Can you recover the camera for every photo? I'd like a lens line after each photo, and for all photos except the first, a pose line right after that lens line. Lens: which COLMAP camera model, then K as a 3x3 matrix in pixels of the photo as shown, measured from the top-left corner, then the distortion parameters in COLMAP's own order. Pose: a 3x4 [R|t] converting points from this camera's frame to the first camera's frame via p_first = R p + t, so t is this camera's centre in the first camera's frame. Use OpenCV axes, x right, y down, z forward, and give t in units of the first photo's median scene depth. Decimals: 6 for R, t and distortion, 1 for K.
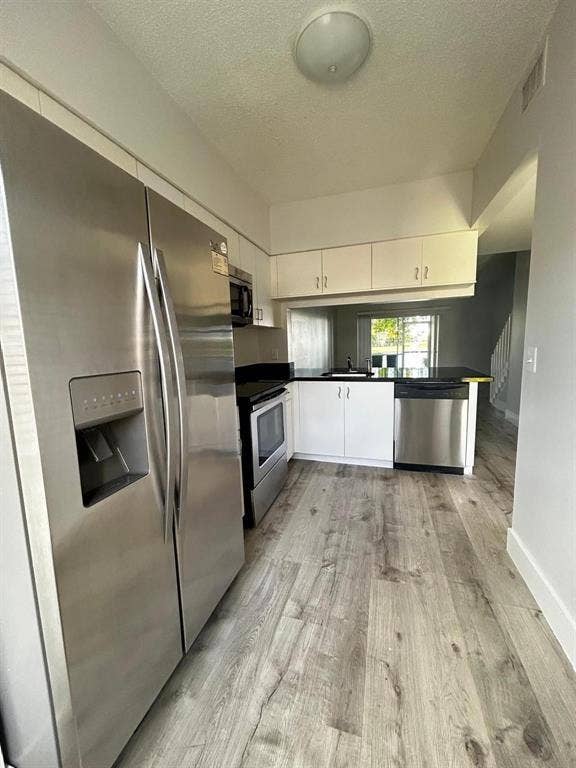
lens RADIAL K [[312.5, 0, 288.0], [0, 312.5, 384.0], [0, 0, 1]] dist [0.000975, 0.000057]
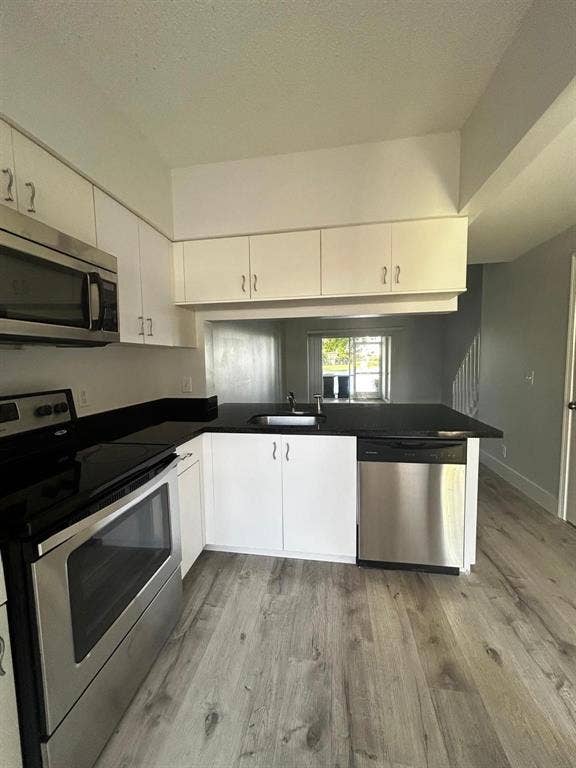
lens RADIAL K [[309.3, 0, 288.0], [0, 309.3, 384.0], [0, 0, 1]] dist [0.000312, 0.000156]
pose [[0.988988, 0.002503, 0.147974, 0.096549], [0.005320, 0.998610, -0.052446, -0.075471], [-0.147899, 0.052655, 0.987600, 0.355096]]
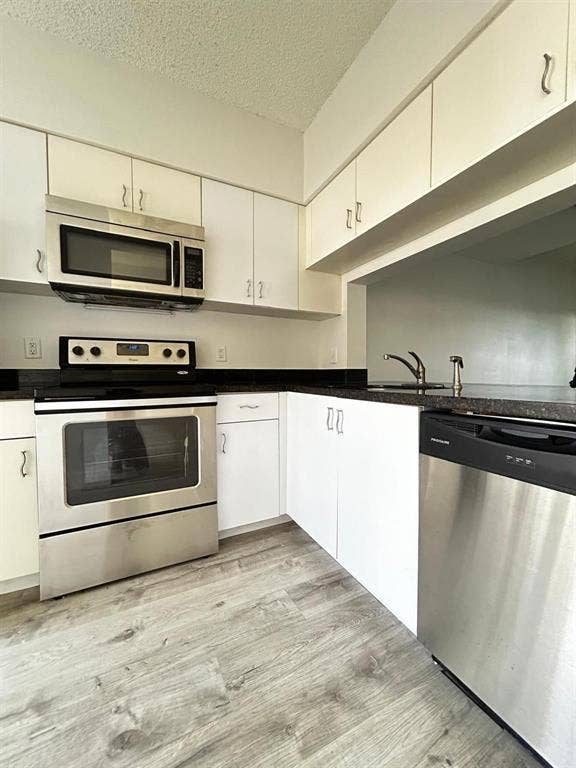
lens RADIAL K [[309.3, 0, 288.0], [0, 309.3, 384.0], [0, 0, 1]] dist [0.000312, 0.000156]
pose [[0.693480, 0.052271, -0.718577, 0.452738], [-0.110936, 0.993218, -0.034813, -0.002926], [0.711884, 0.103859, 0.694575, 0.604230]]
